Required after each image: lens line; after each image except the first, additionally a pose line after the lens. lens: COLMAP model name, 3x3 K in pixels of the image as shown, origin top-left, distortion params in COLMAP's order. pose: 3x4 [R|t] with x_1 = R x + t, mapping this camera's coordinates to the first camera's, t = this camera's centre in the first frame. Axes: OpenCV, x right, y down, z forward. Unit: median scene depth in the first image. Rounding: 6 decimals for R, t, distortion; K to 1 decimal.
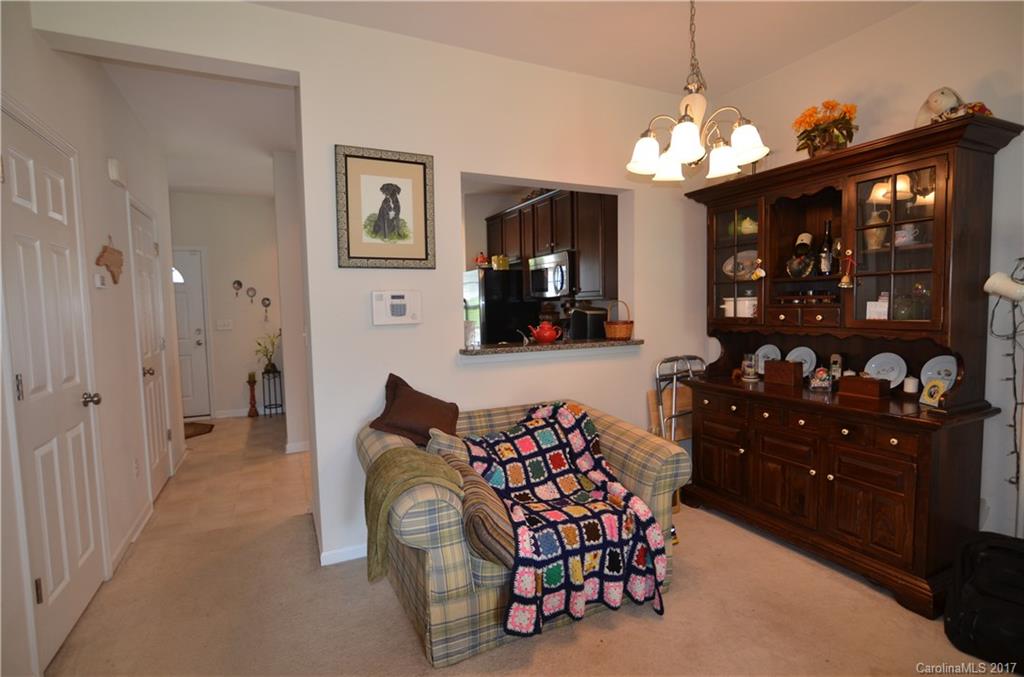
lens RADIAL K [[496.2, 0, 507.7], [0, 496.2, 342.2], [0, 0, 1]] dist [-0.033423, 0.011208]
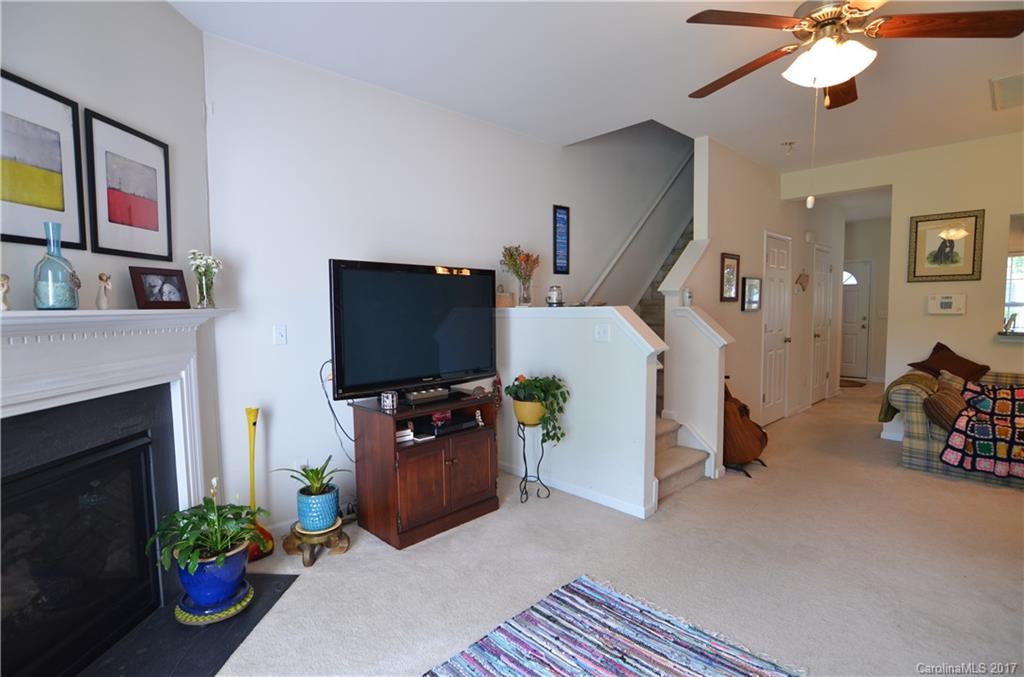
lens RADIAL K [[496.2, 0, 511.9], [0, 496.2, 337.5], [0, 0, 1]] dist [-0.033423, 0.011208]
pose [[0.314829, 0.075721, -0.946123, 0.924965], [-0.068657, 0.996018, 0.056868, 0.054364], [0.946662, 0.047055, 0.318774, -0.973386]]
